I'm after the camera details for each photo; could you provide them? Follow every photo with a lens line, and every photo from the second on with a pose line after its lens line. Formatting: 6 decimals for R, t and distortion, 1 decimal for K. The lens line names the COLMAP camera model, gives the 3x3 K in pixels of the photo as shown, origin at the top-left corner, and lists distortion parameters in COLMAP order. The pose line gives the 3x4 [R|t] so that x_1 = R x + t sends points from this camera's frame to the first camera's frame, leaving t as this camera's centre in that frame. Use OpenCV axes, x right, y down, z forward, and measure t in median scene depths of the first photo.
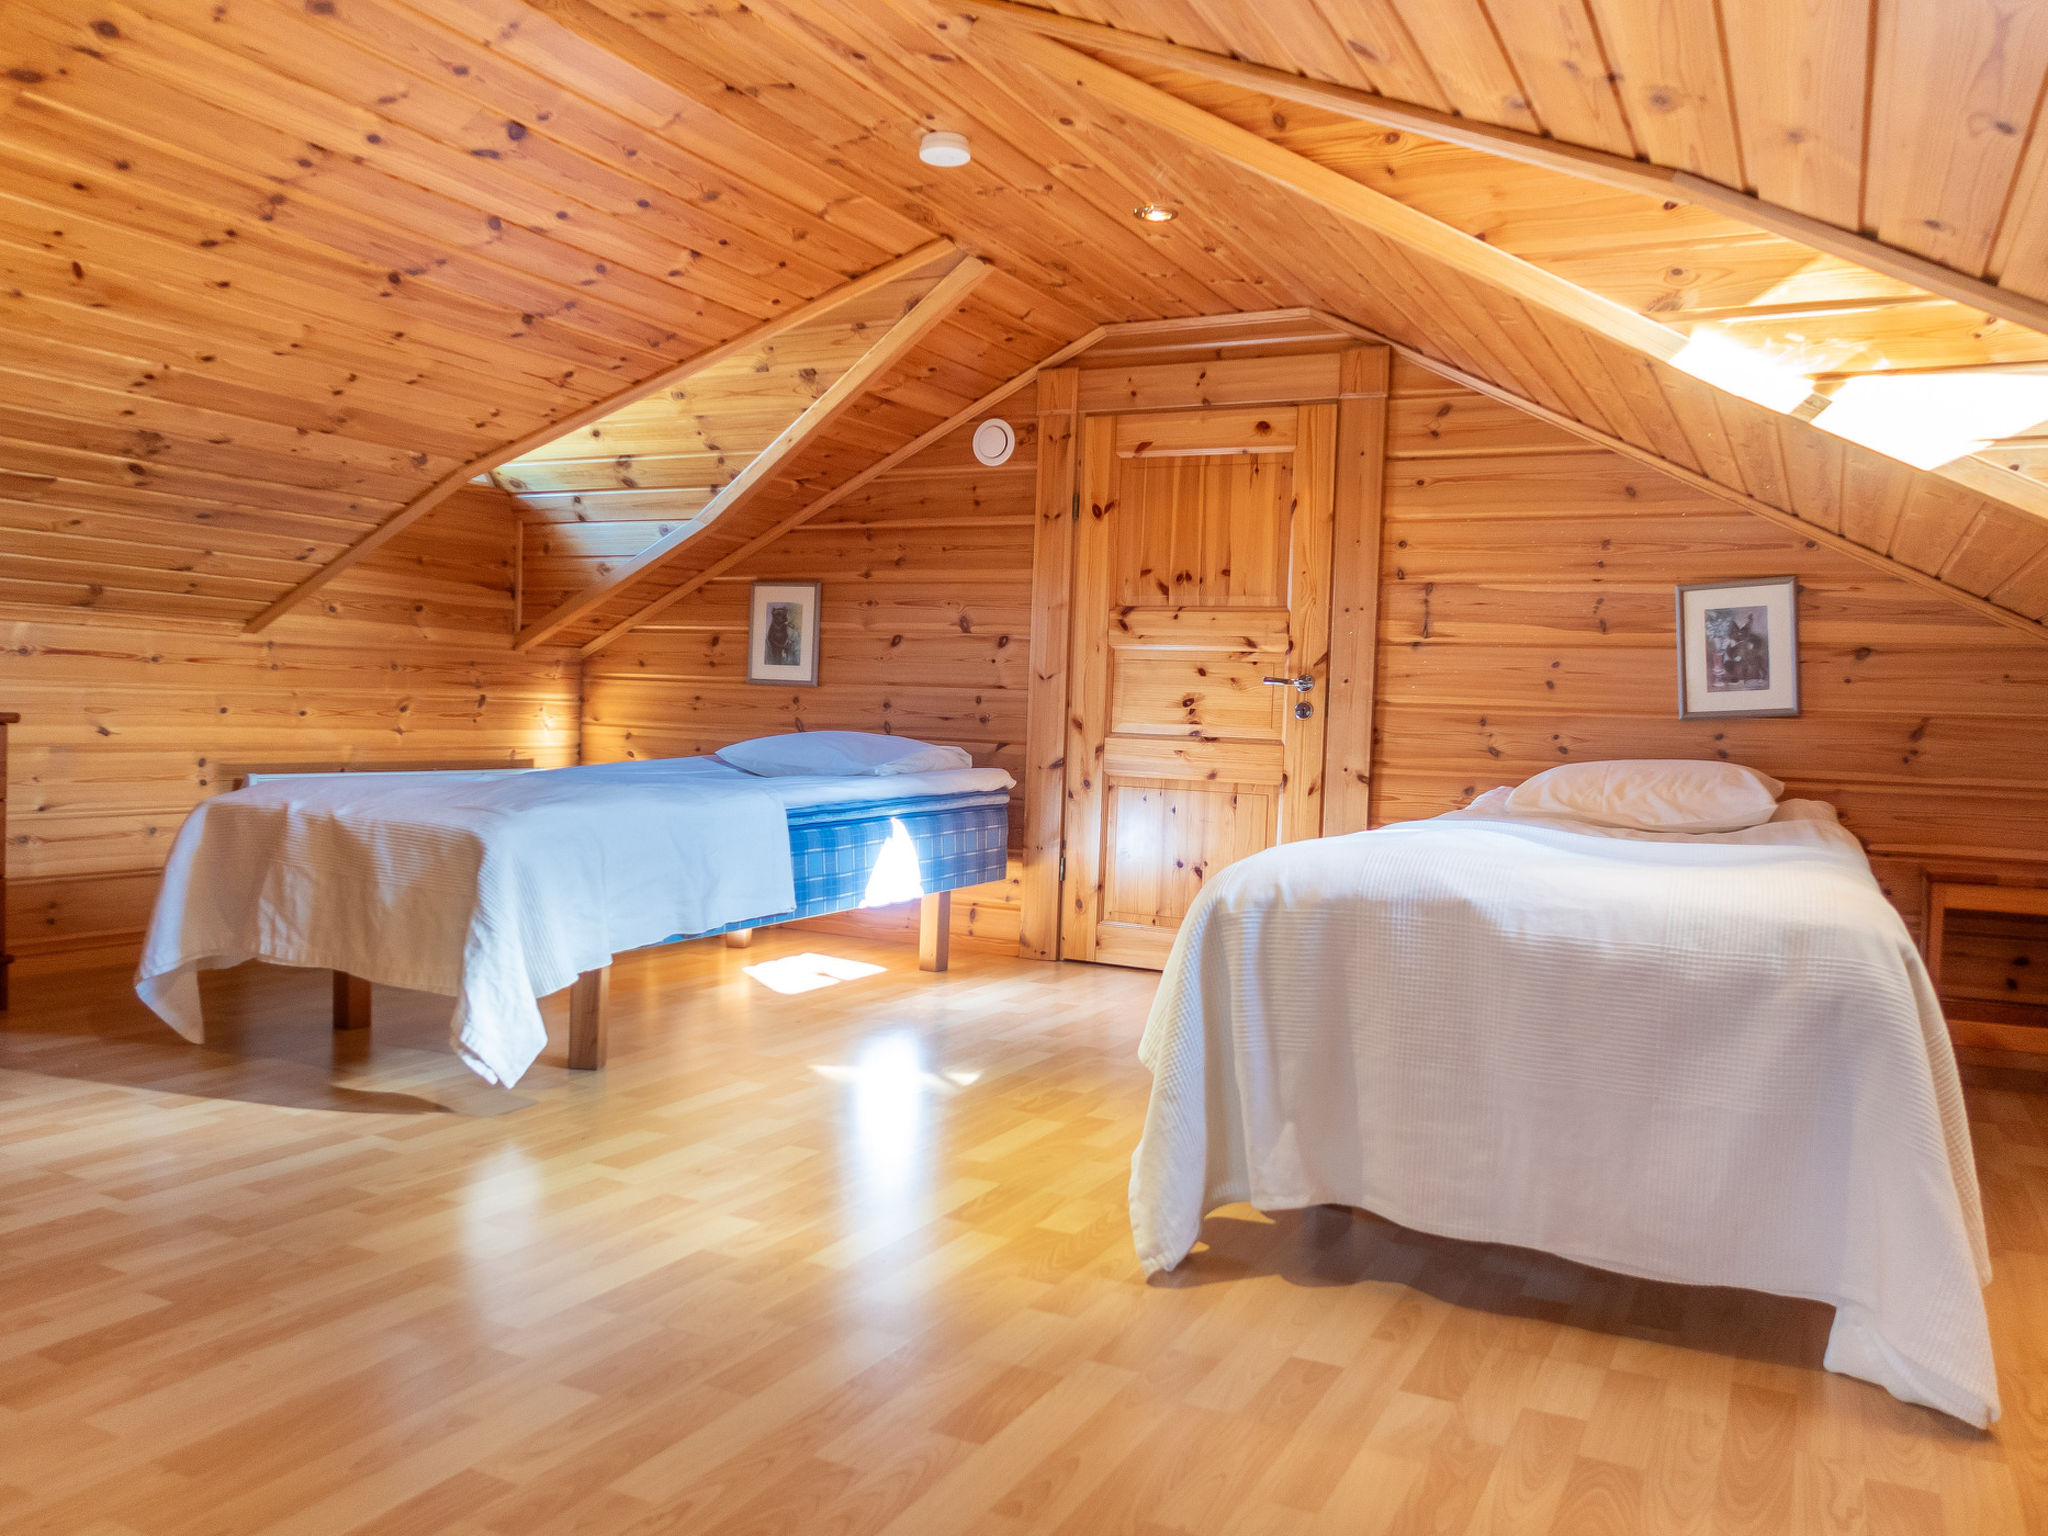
lens RADIAL K [[1588.7, 0, 1018.9], [0, 1588.7, 759.9], [0, 0, 1]] dist [-0.040150, 0.025958]
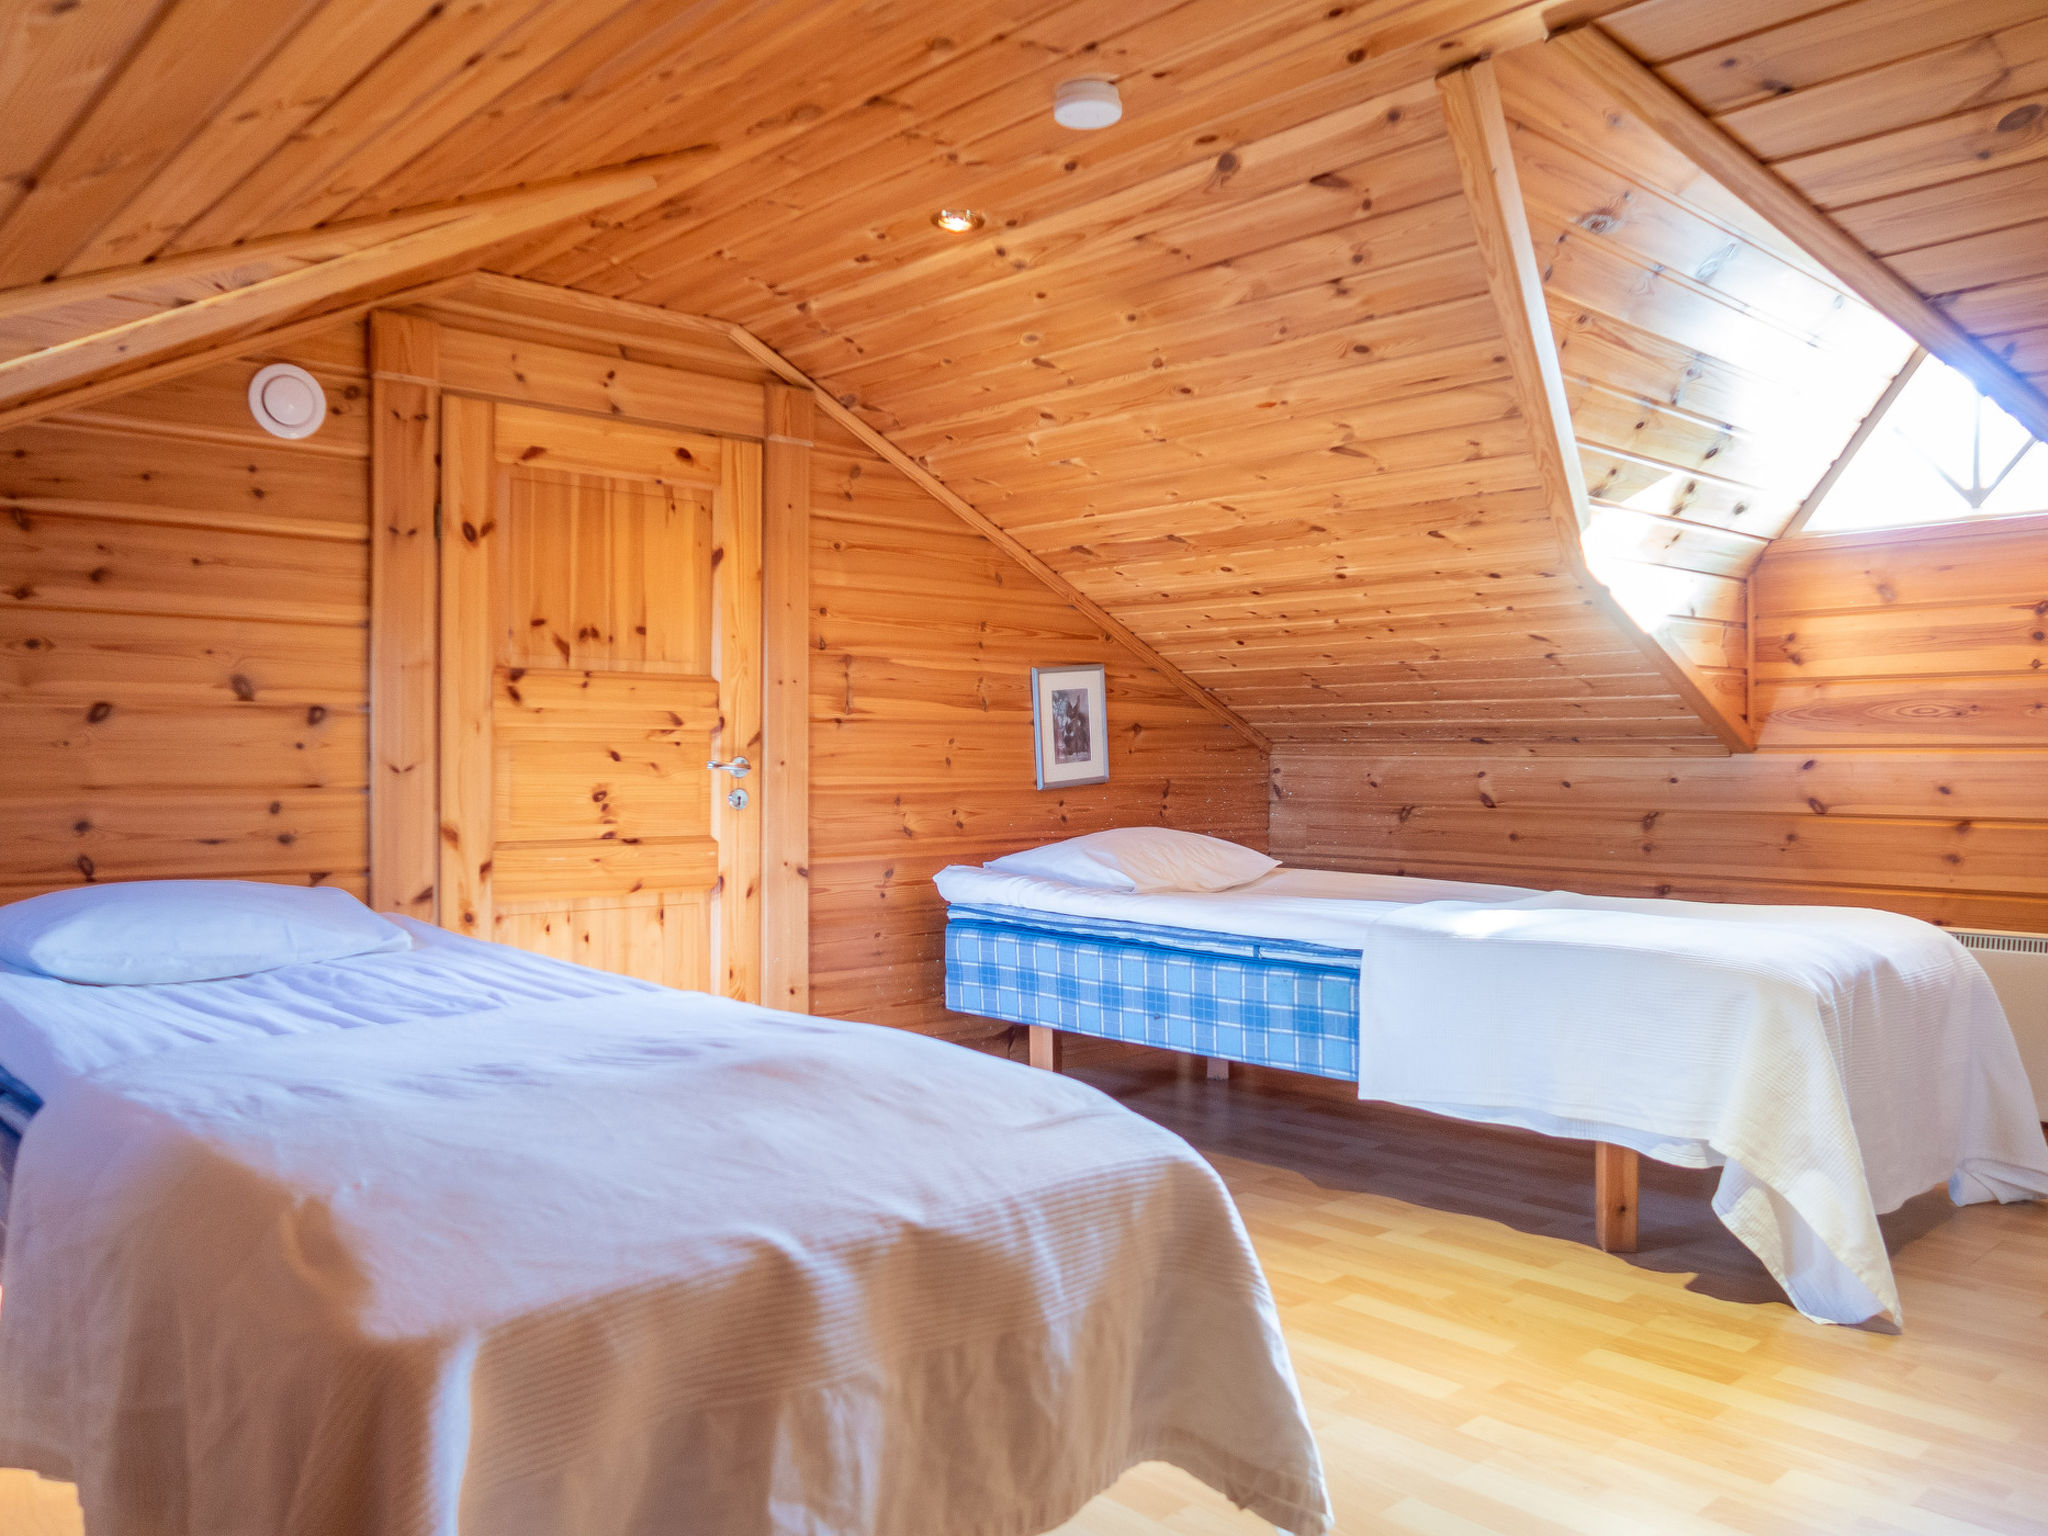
lens RADIAL K [[1588.7, 0, 1021.4], [0, 1588.7, 769.9], [0, 0, 1]] dist [-0.040150, 0.025958]
pose [[0.339920, -0.044747, 0.939389, -0.556762], [0.038741, 0.998686, 0.033553, -0.068111], [-0.939656, 0.024988, 0.341207, 0.556631]]
